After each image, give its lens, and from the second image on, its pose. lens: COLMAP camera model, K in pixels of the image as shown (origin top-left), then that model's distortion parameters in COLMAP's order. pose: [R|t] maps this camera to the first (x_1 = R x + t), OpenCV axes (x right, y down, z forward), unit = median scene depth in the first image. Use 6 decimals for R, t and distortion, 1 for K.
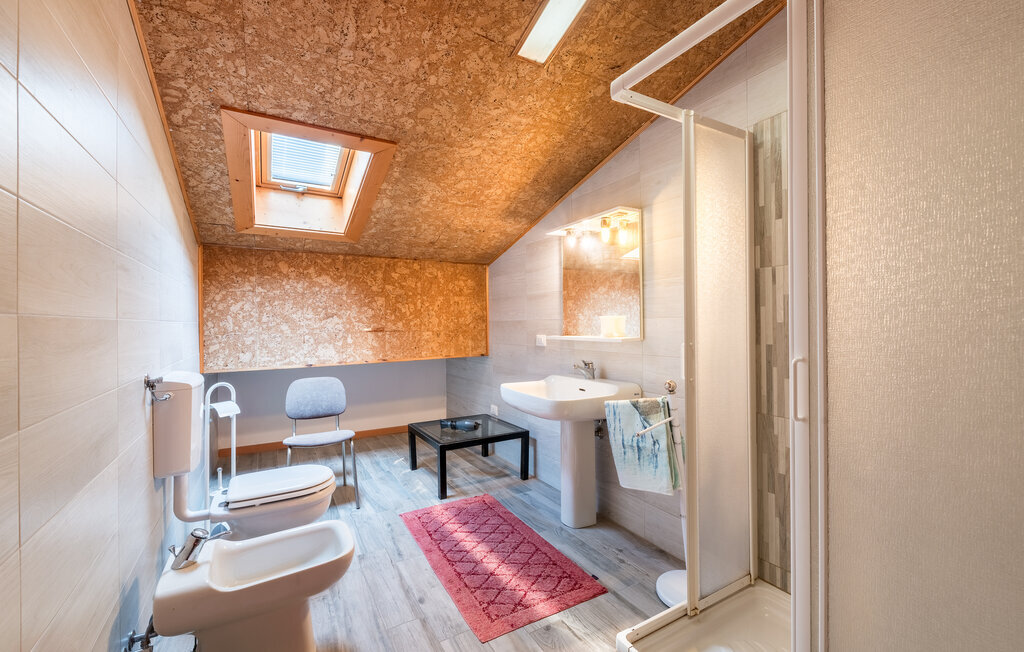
lens RADIAL K [[421.1, 0, 514.9], [0, 421.1, 327.0], [0, 0, 1]] dist [0.011209, -0.003262]
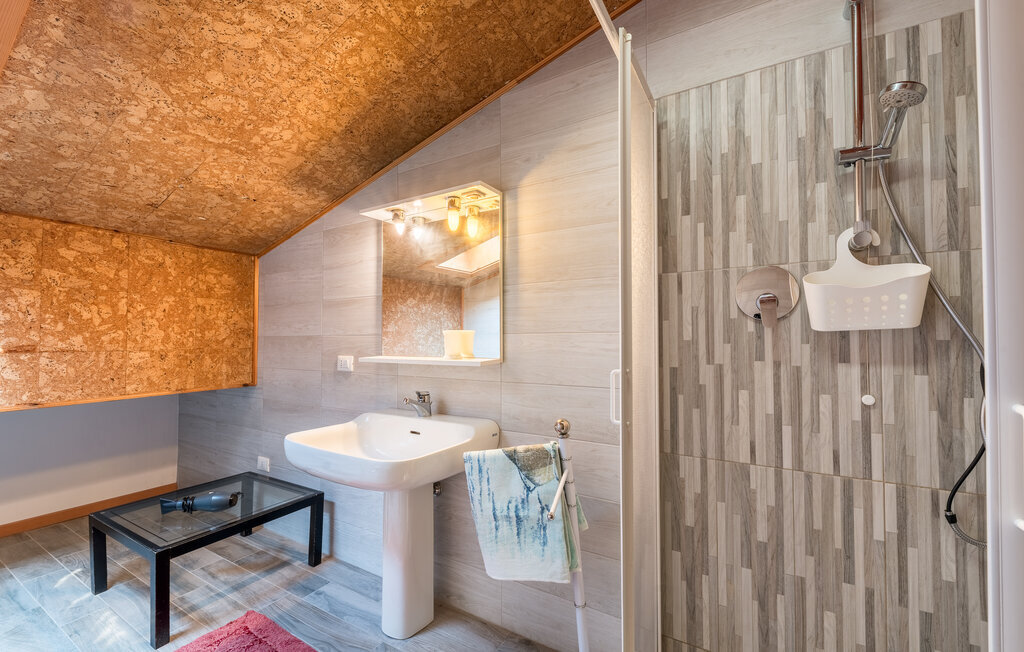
lens RADIAL K [[421.1, 0, 517.9], [0, 421.1, 331.2], [0, 0, 1]] dist [0.011209, -0.003262]
pose [[0.874737, 0.019105, 0.484222, -0.038434], [-0.002996, 0.999417, -0.034019, 0.000350], [-0.484589, 0.028307, 0.874284, 0.283238]]
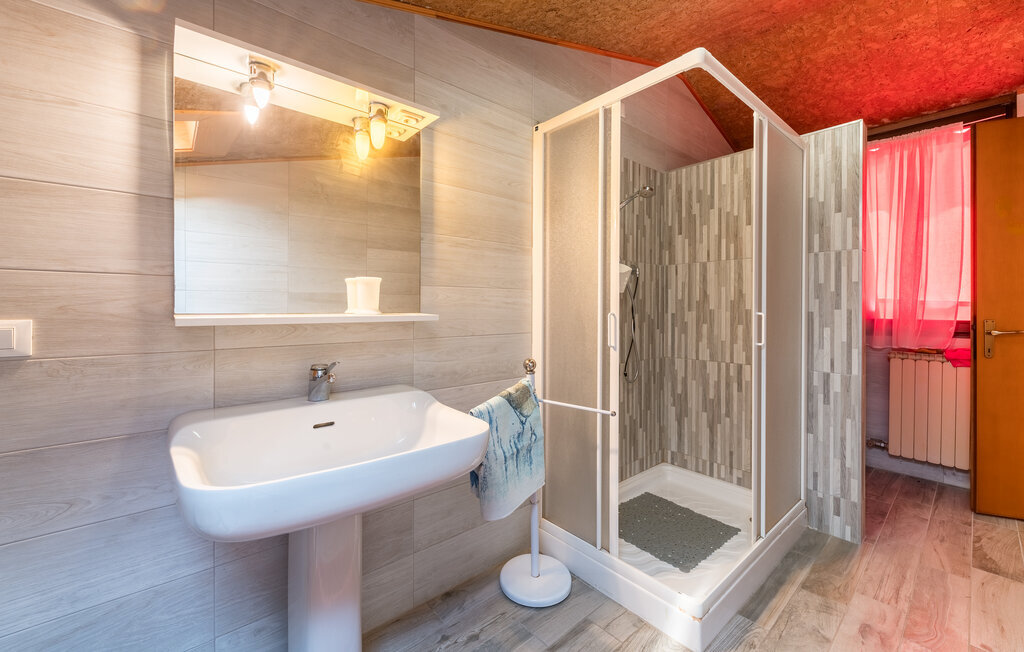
lens RADIAL K [[421.1, 0, 493.7], [0, 421.1, 312.9], [0, 0, 1]] dist [0.011209, -0.003262]
pose [[-0.180031, -0.001295, 0.983660, -0.346932], [0.009336, 0.999952, 0.003025, 0.020073], [-0.983617, 0.009728, -0.180010, 0.880100]]
